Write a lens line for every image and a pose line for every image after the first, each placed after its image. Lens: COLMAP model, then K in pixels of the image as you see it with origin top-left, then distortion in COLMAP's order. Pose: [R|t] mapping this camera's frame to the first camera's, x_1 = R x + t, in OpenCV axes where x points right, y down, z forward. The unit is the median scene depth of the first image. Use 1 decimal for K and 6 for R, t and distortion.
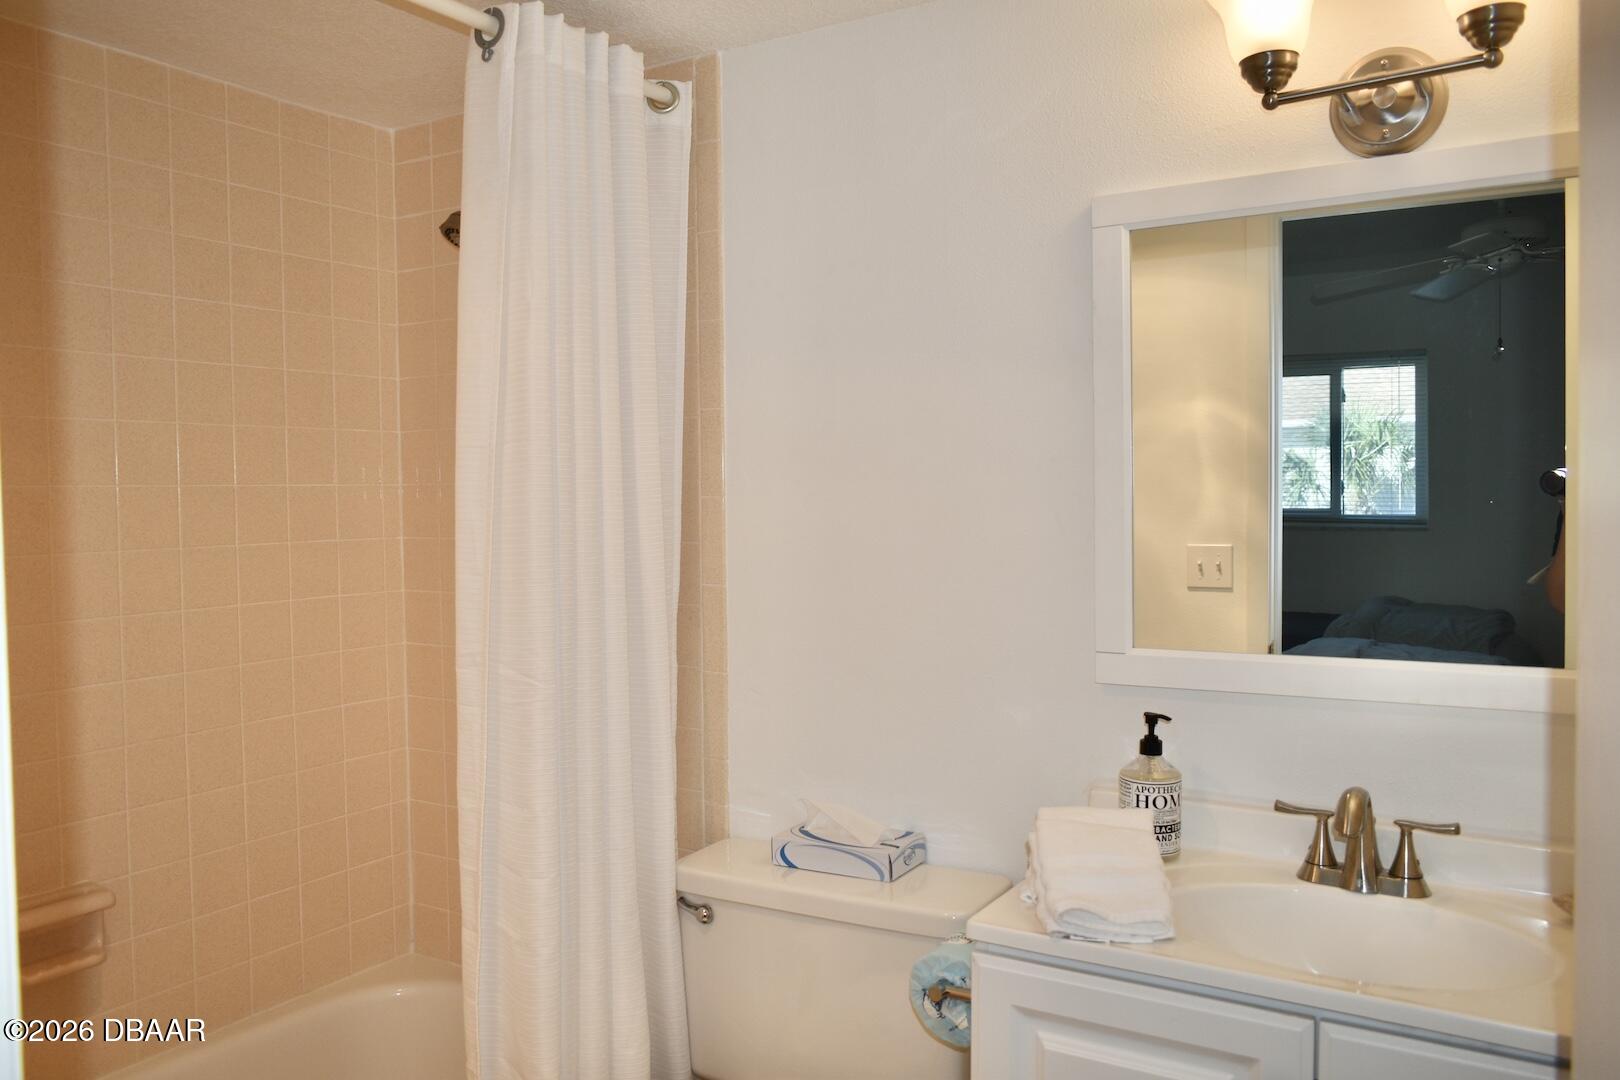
lens RADIAL K [[1243.1, 0, 811.0], [0, 1243.1, 539.3], [0, 0, 1]] dist [-0.023997, 0.013535]
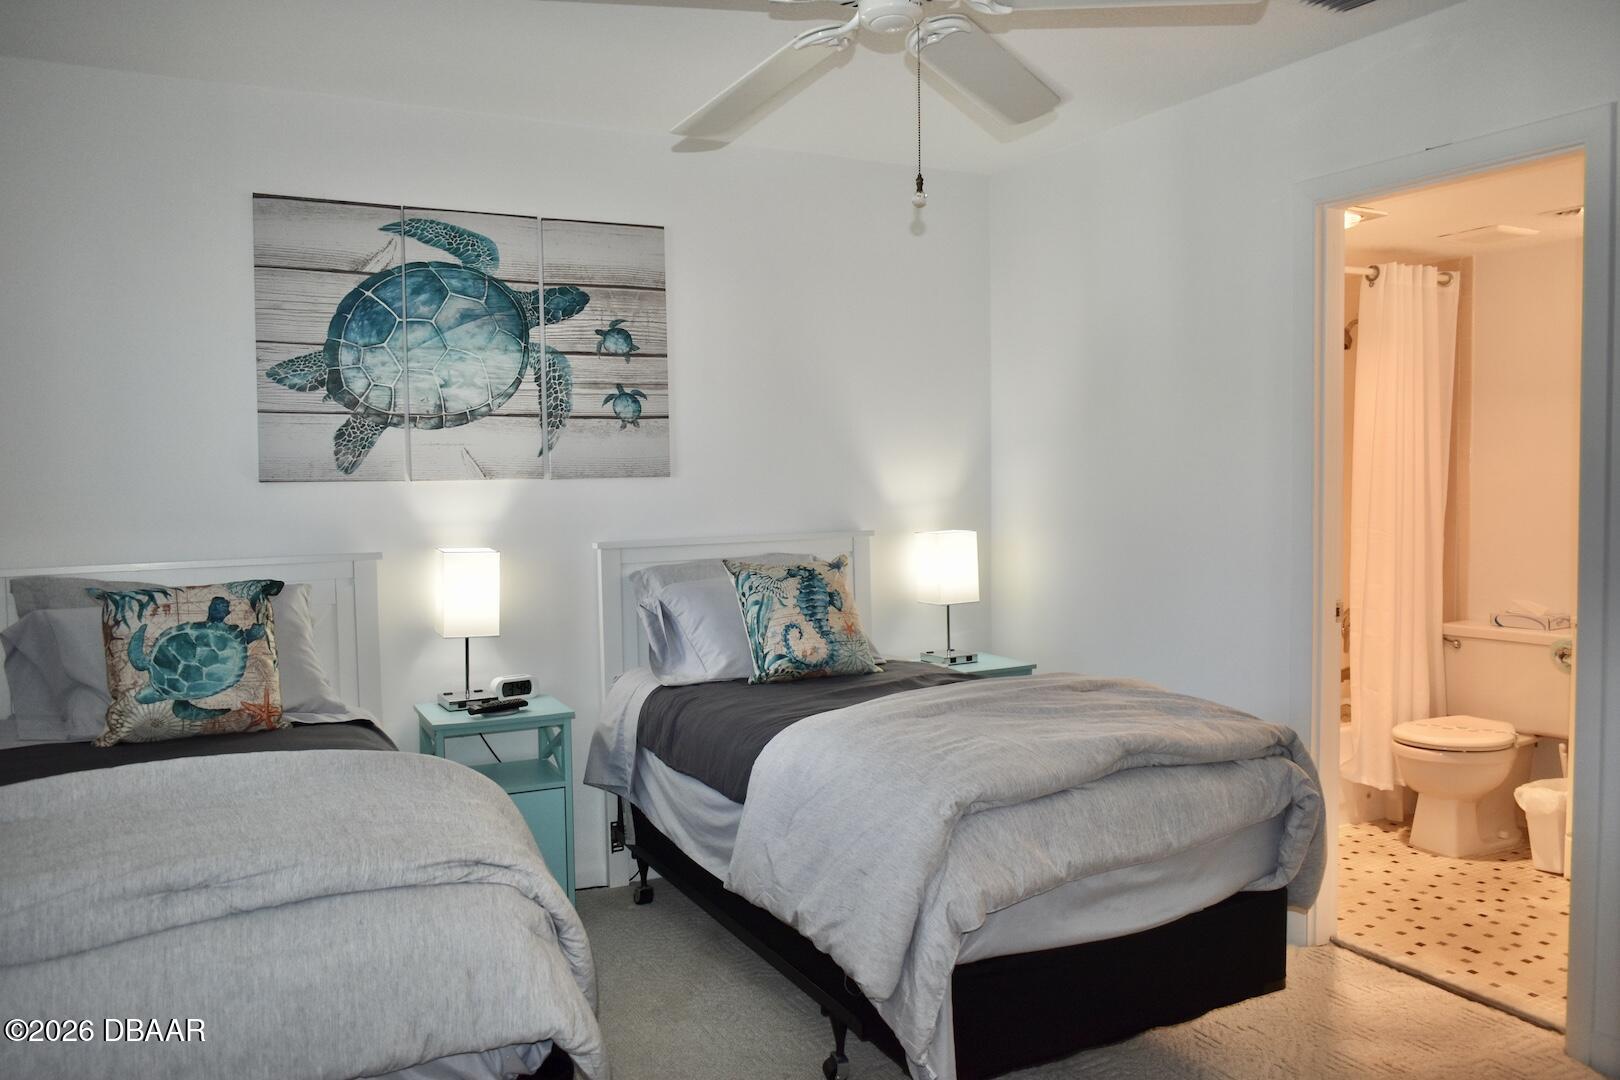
lens RADIAL K [[1243.1, 0, 821.0], [0, 1243.1, 544.0], [0, 0, 1]] dist [-0.023997, 0.013535]
pose [[0.860172, 0.028372, -0.509215, 0.060821], [-0.010440, 0.999222, 0.038039, 0.042988], [0.509898, -0.027403, 0.859798, -1.536515]]
